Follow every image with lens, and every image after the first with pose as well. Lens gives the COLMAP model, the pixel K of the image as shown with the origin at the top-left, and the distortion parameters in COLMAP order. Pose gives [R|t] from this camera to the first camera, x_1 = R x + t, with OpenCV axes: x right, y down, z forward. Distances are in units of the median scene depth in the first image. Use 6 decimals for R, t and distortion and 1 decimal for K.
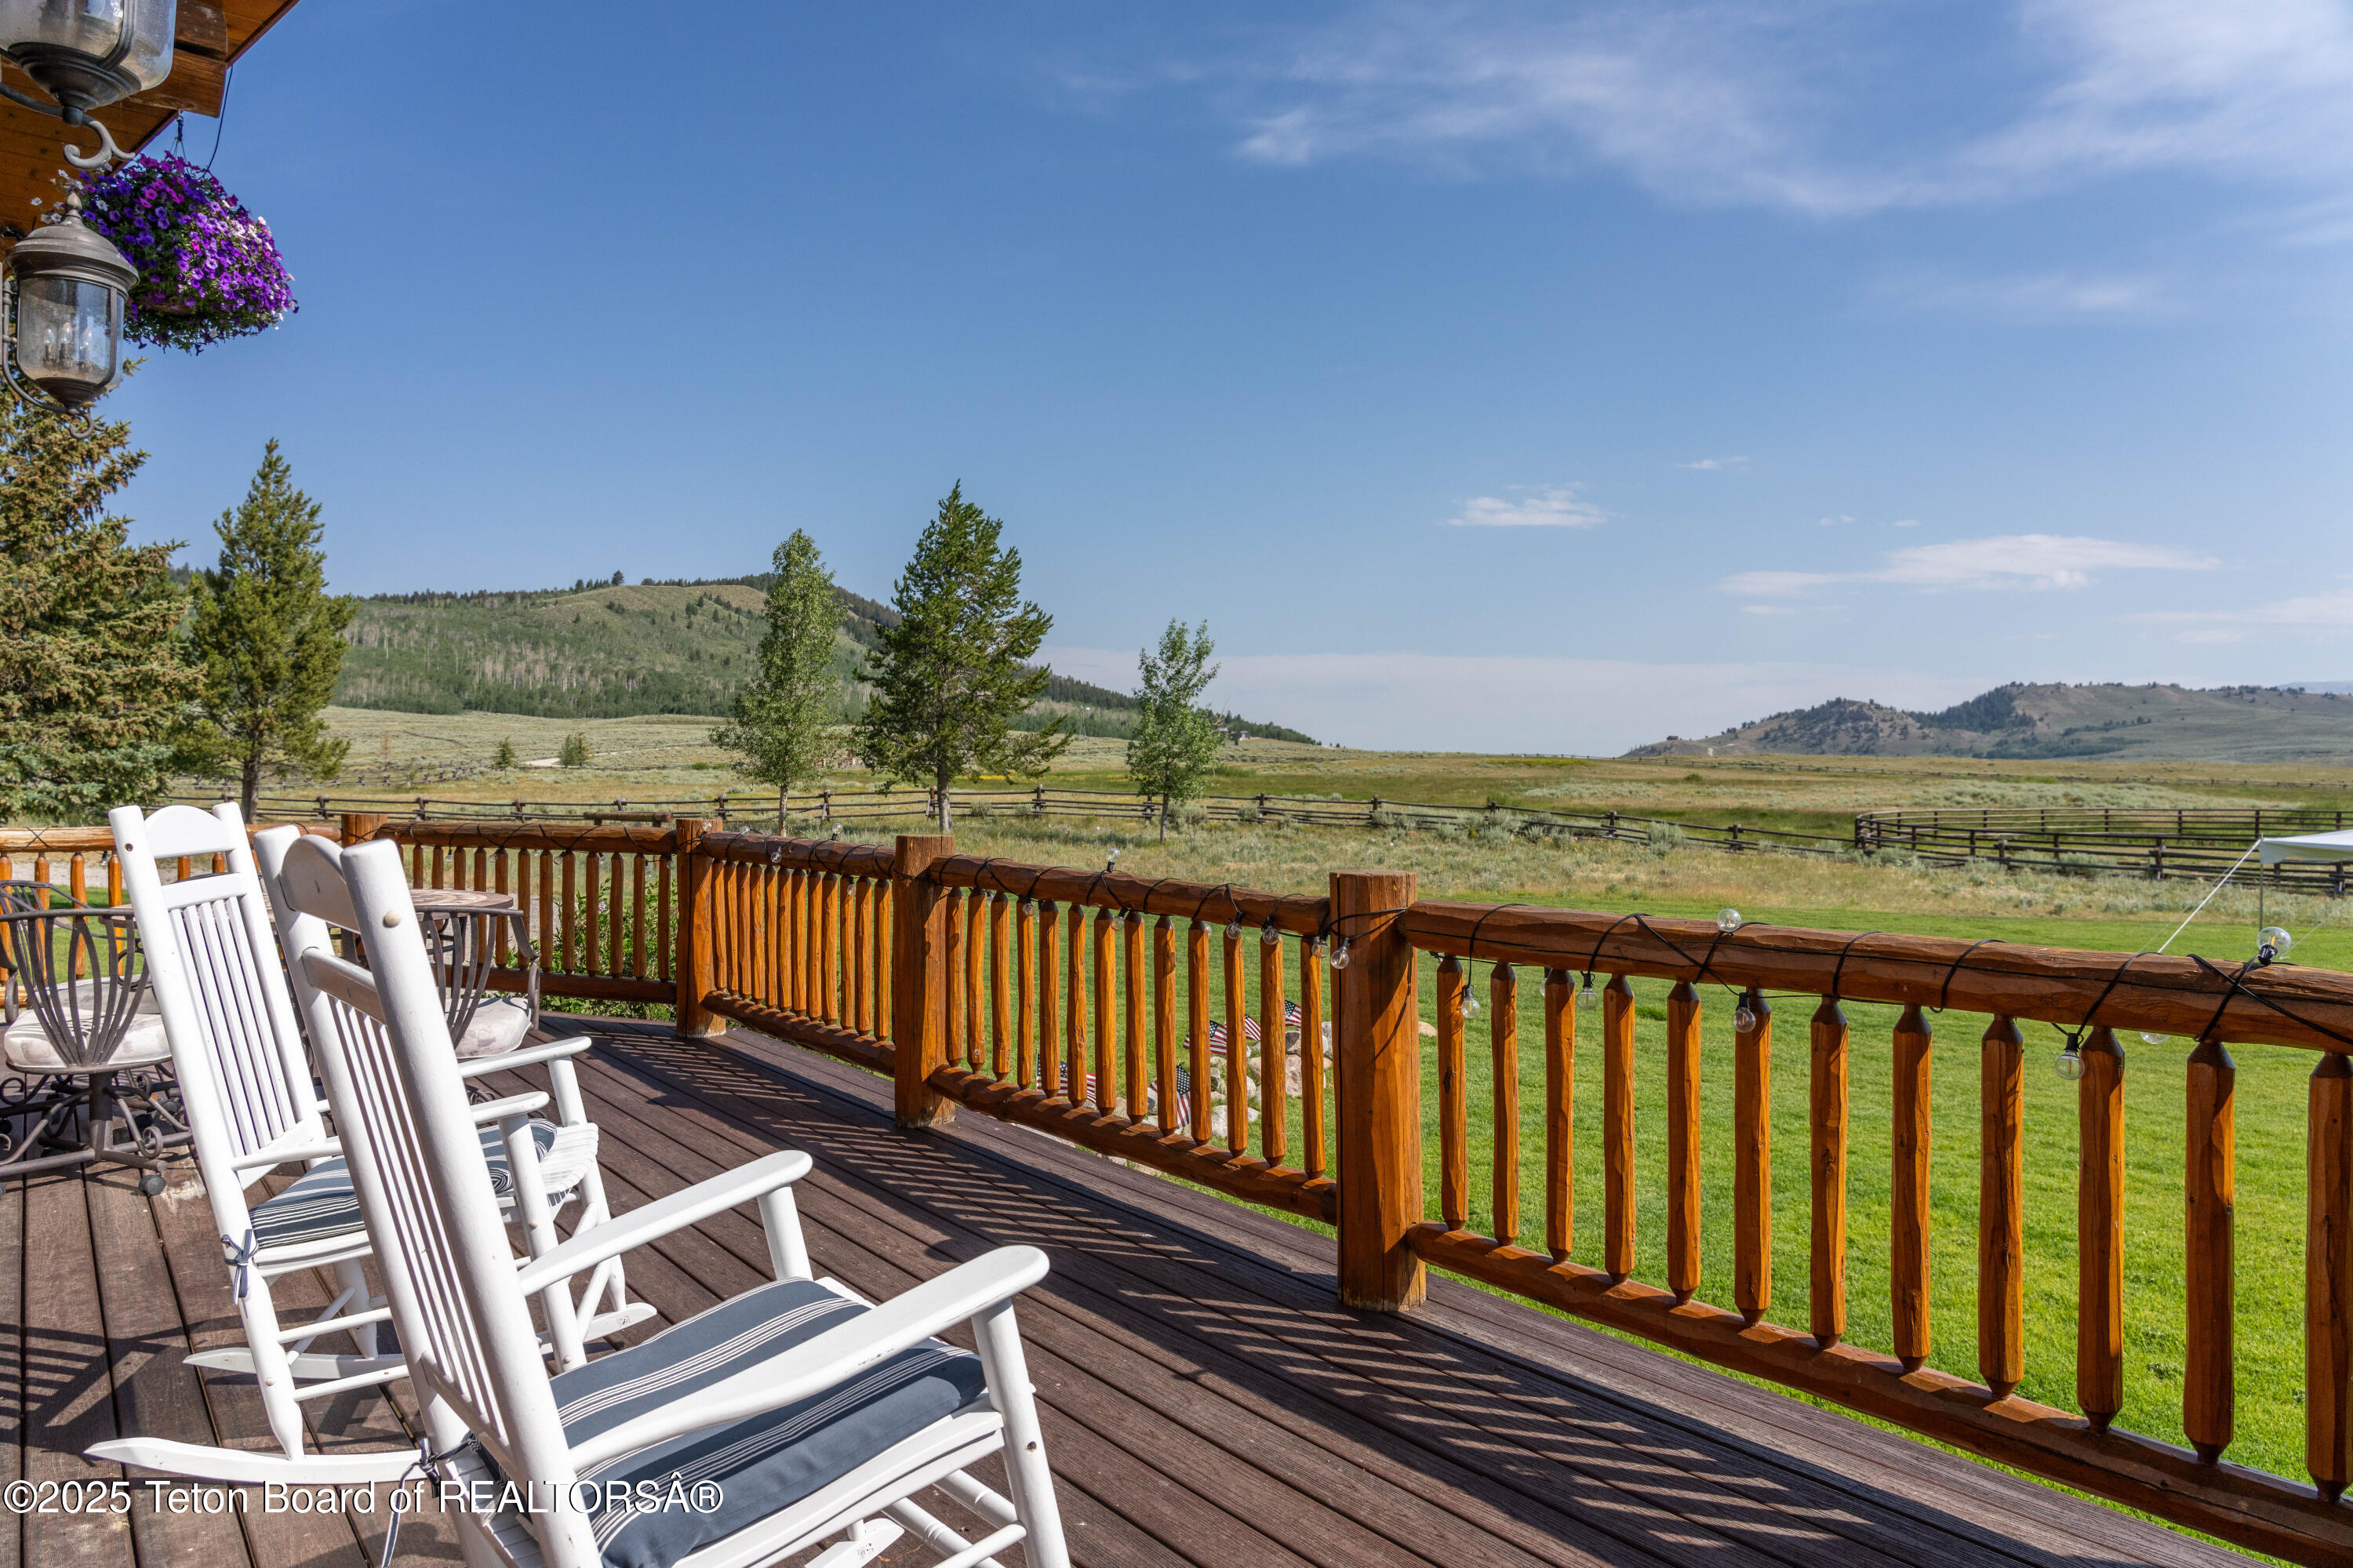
lens RADIAL K [[1593.0, 0, 1176.5], [0, 1593.0, 784.0], [0, 0, 1]] dist [-0.024009, 0.005634]
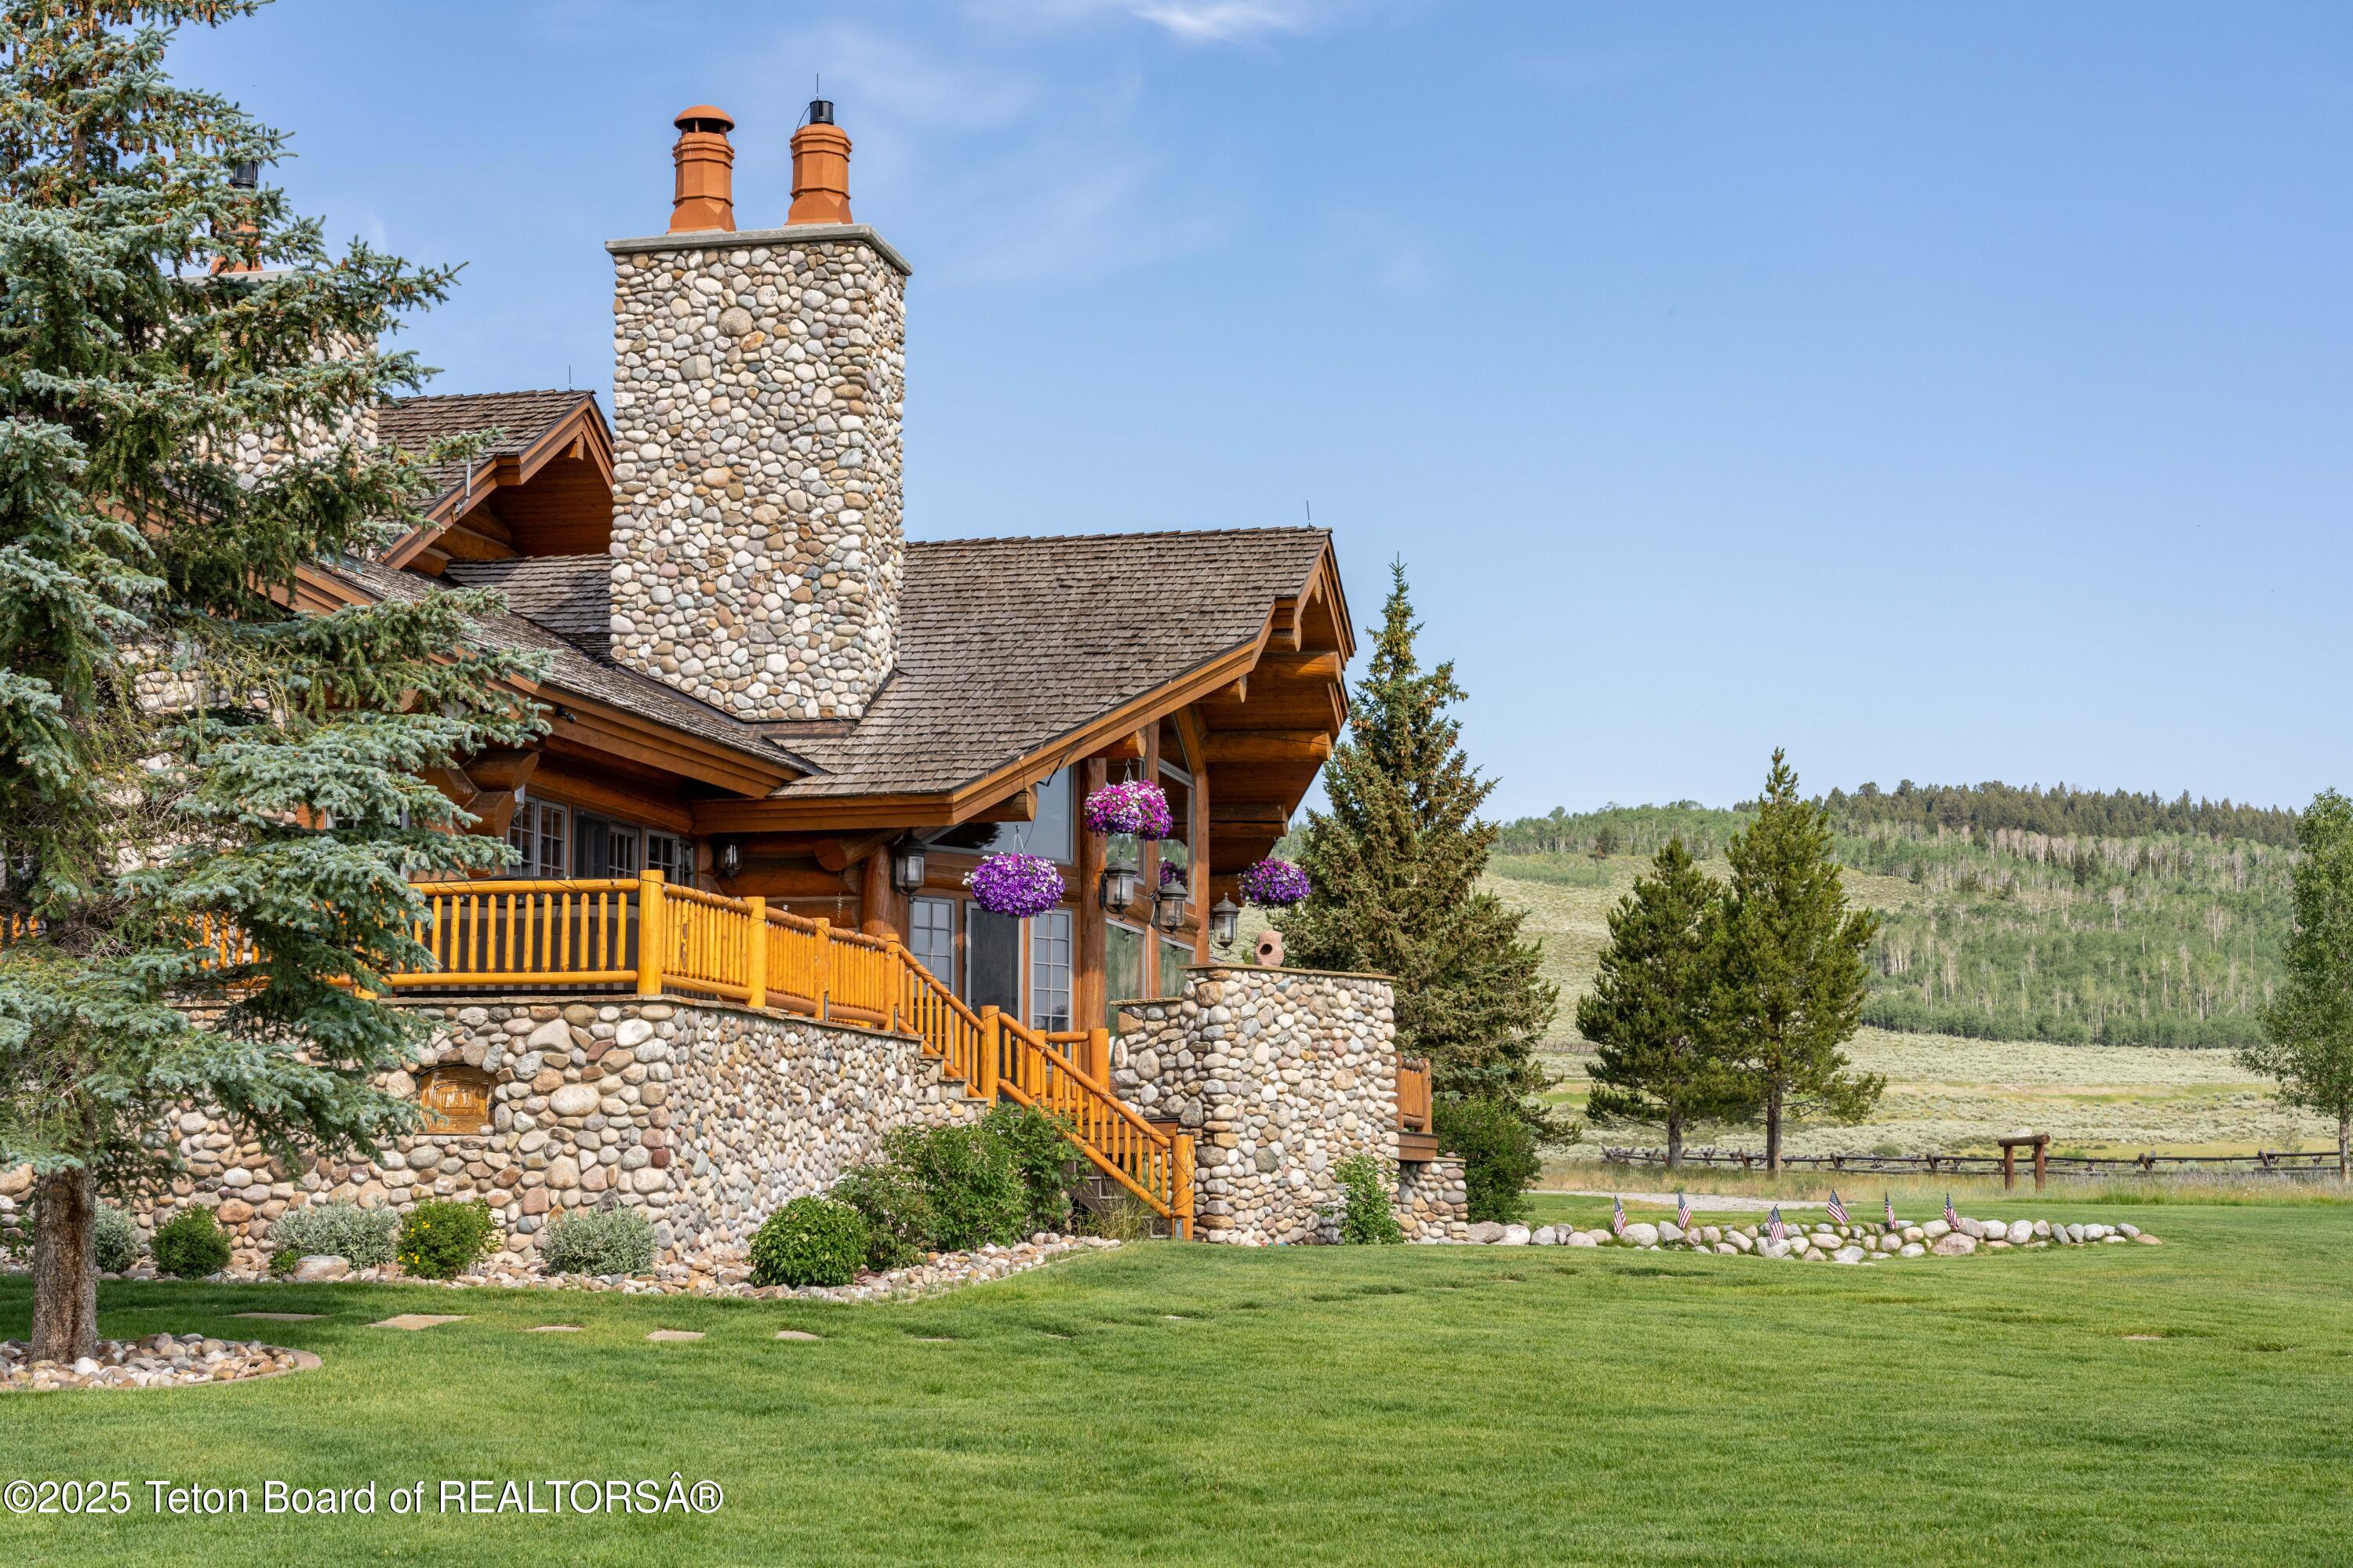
lens RADIAL K [[3369.4, 0, 1176.5], [0, 3369.4, 784.0], [0, 0, 1]] dist [0.071217, 0.006271]
pose [[0.663623, -0.089150, -0.742736, 0.654787], [-0.003361, 0.992508, -0.122133, 0.043904], [0.748060, 0.083546, 0.658352, -0.556736]]
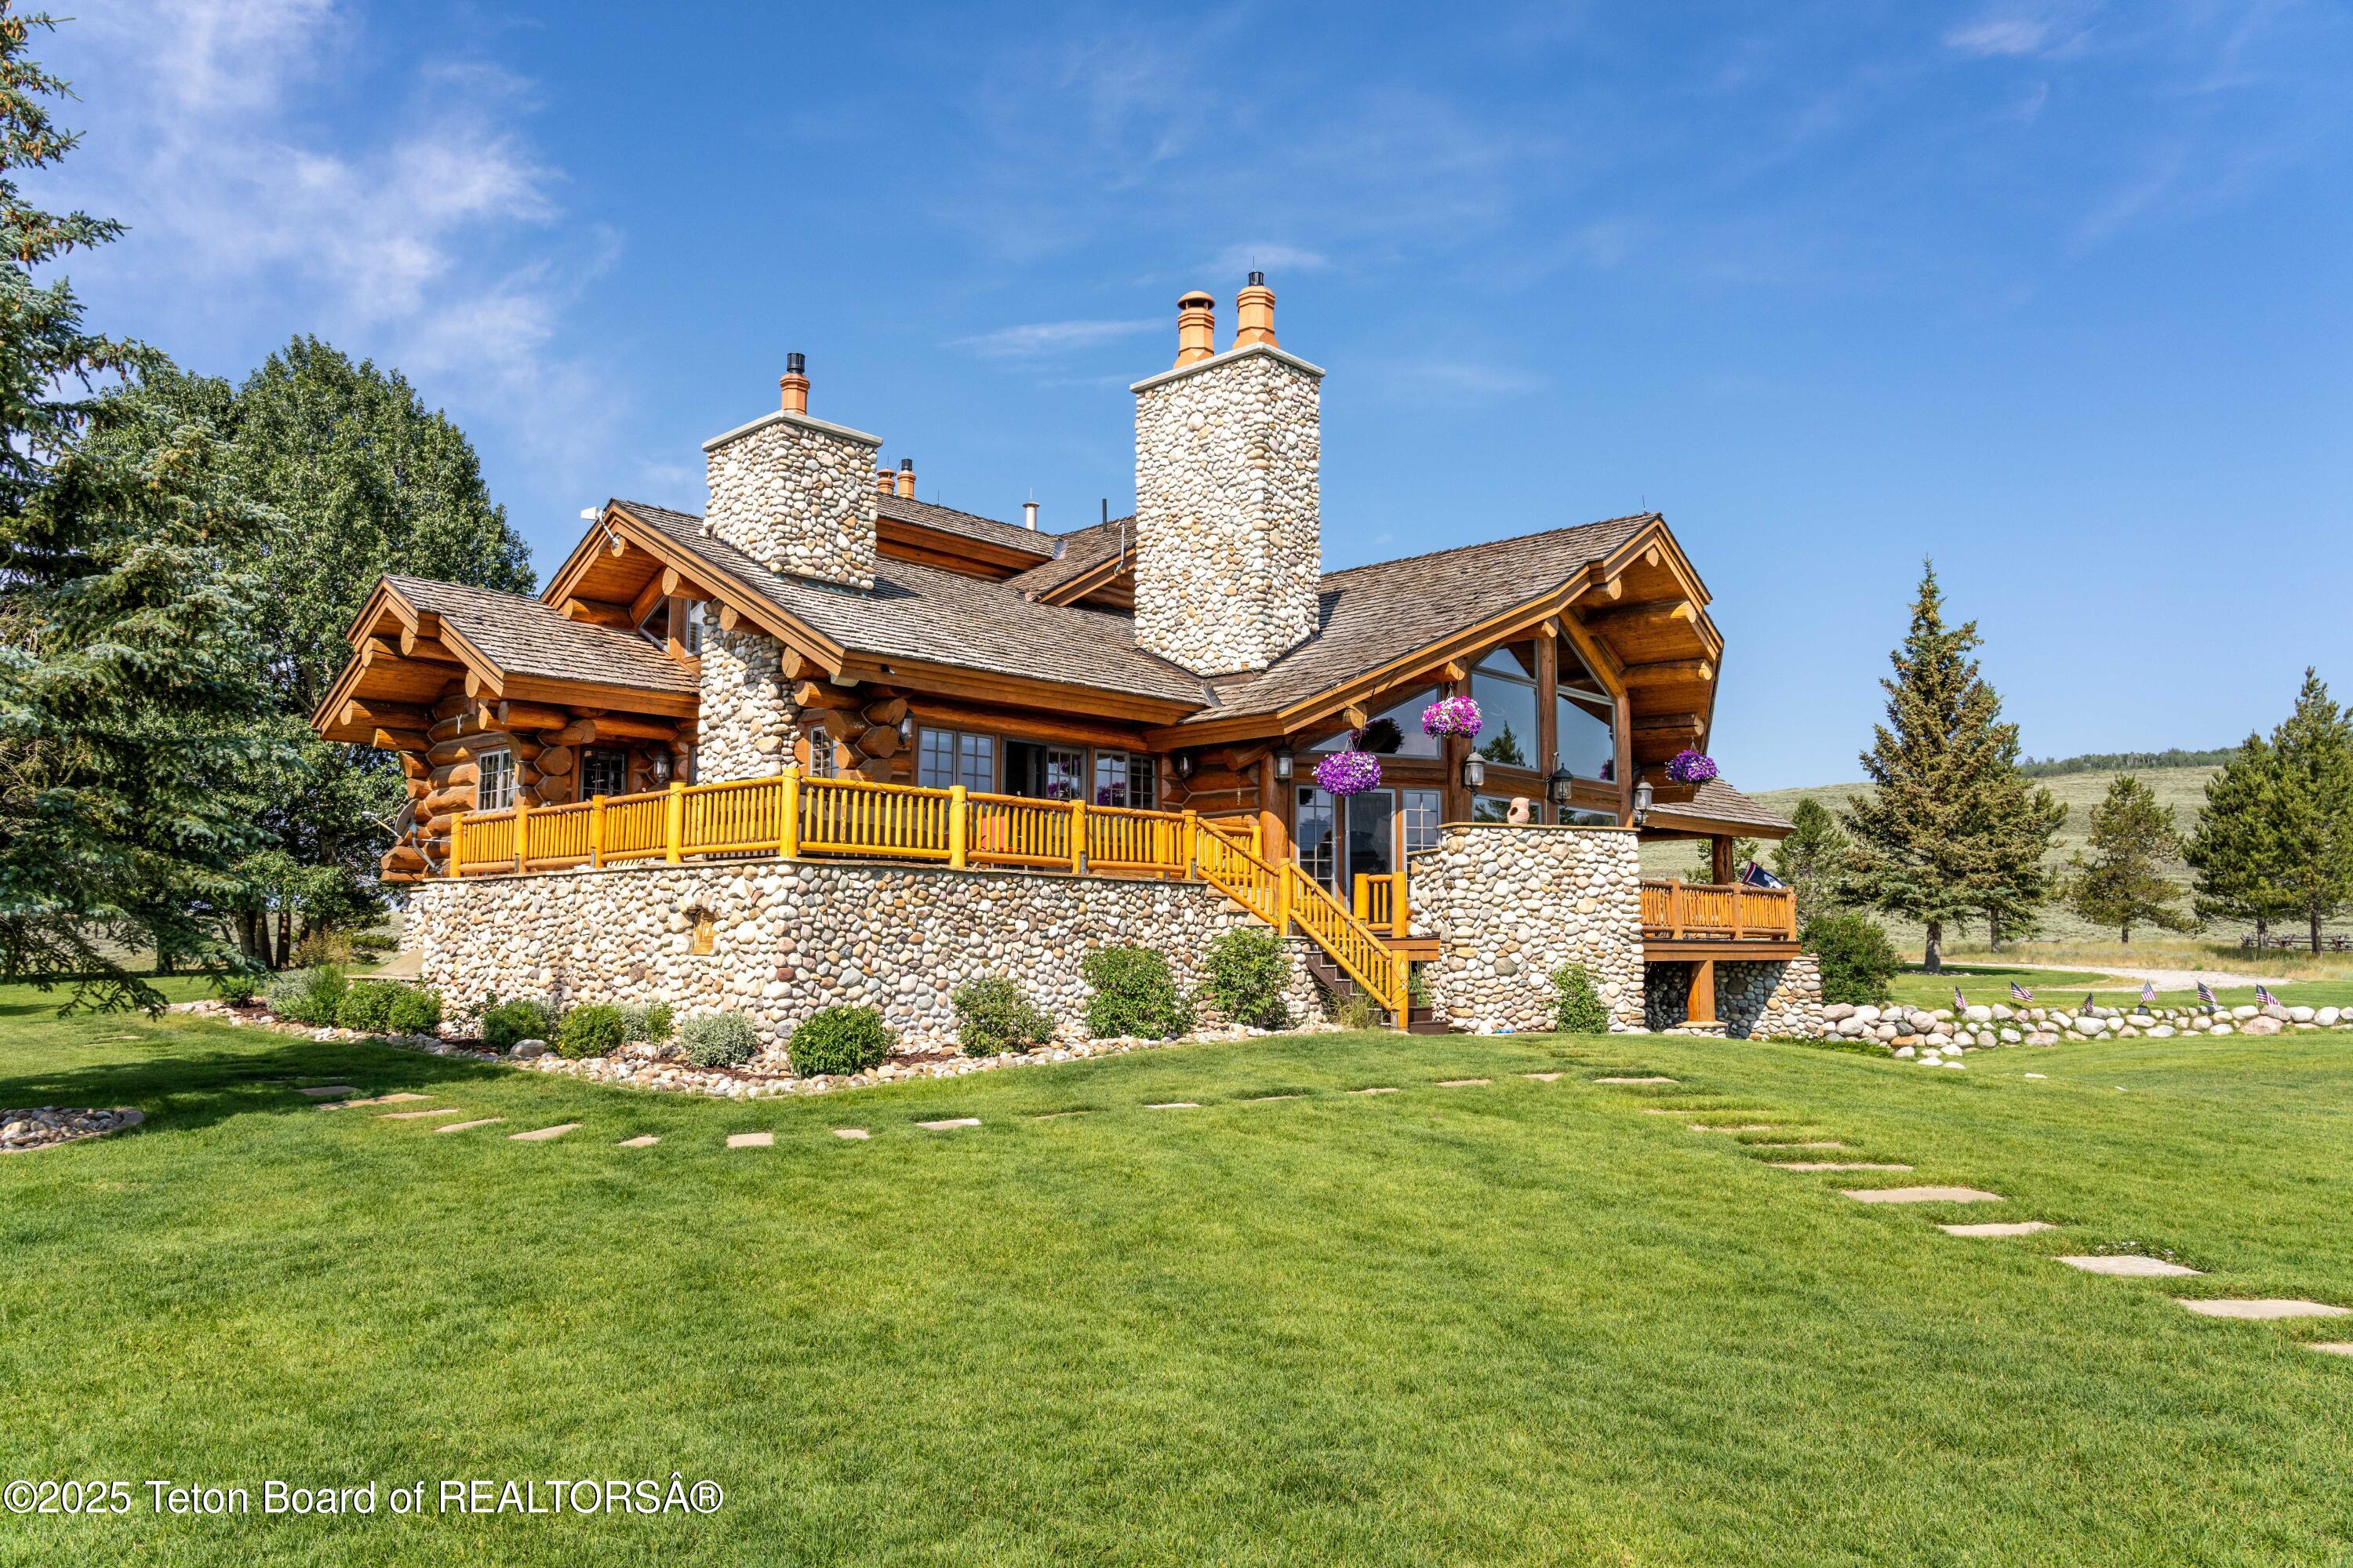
lens RADIAL K [[1593.0, 0, 1176.5], [0, 1593.0, 784.0], [0, 0, 1]] dist [-0.024009, 0.005634]
pose [[0.194760, -0.099173, -0.975824, 0.552833], [-0.008821, 0.994658, -0.102848, 0.030090], [0.980811, 0.028639, 0.192844, -0.217868]]
